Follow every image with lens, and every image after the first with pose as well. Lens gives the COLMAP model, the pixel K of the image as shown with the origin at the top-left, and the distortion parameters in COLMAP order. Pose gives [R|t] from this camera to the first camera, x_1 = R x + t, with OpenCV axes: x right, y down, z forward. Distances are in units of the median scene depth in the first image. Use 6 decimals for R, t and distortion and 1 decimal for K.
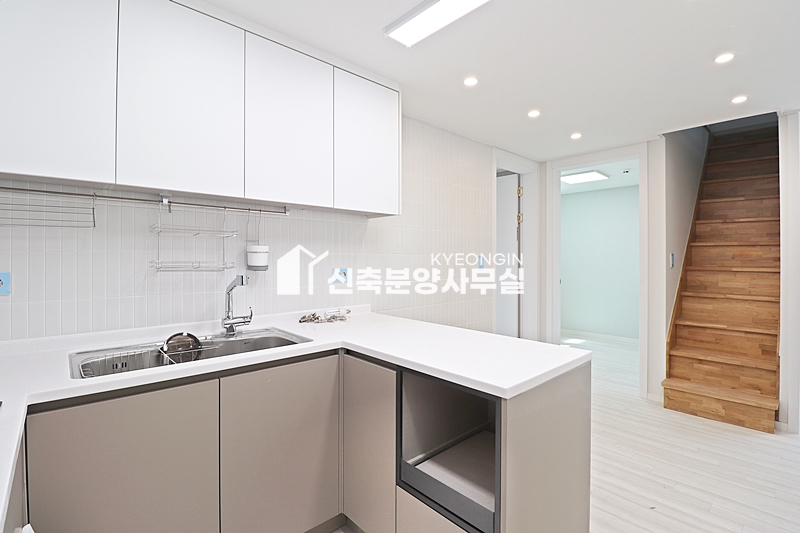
lens RADIAL K [[378.1, 0, 401.8], [0, 378.1, 259.0], [0, 0, 1]] dist [-0.001354, -0.014163]
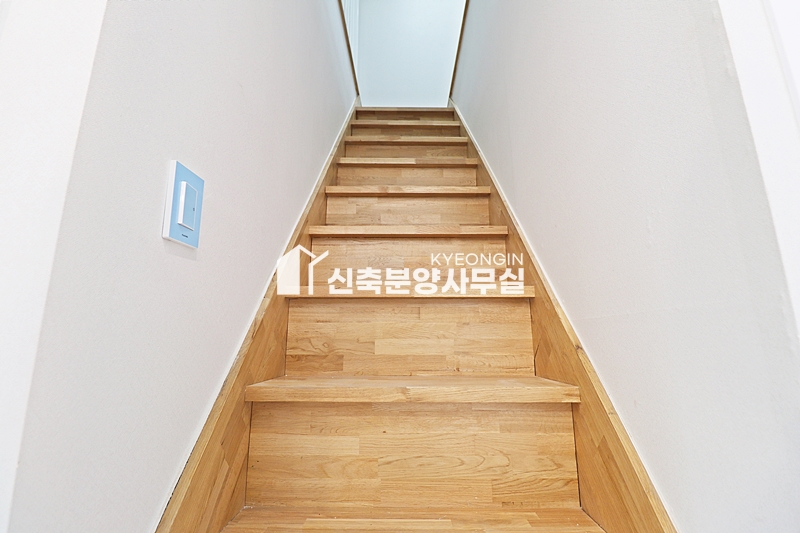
lens RADIAL K [[378.1, 0, 401.8], [0, 378.1, 259.0], [0, 0, 1]] dist [-0.001354, -0.014163]
pose [[0.688267, 0.133406, 0.713086, 0.652099], [0.010149, 0.981079, -0.193339, 0.058541], [-0.725386, 0.140306, 0.673891, 0.792106]]
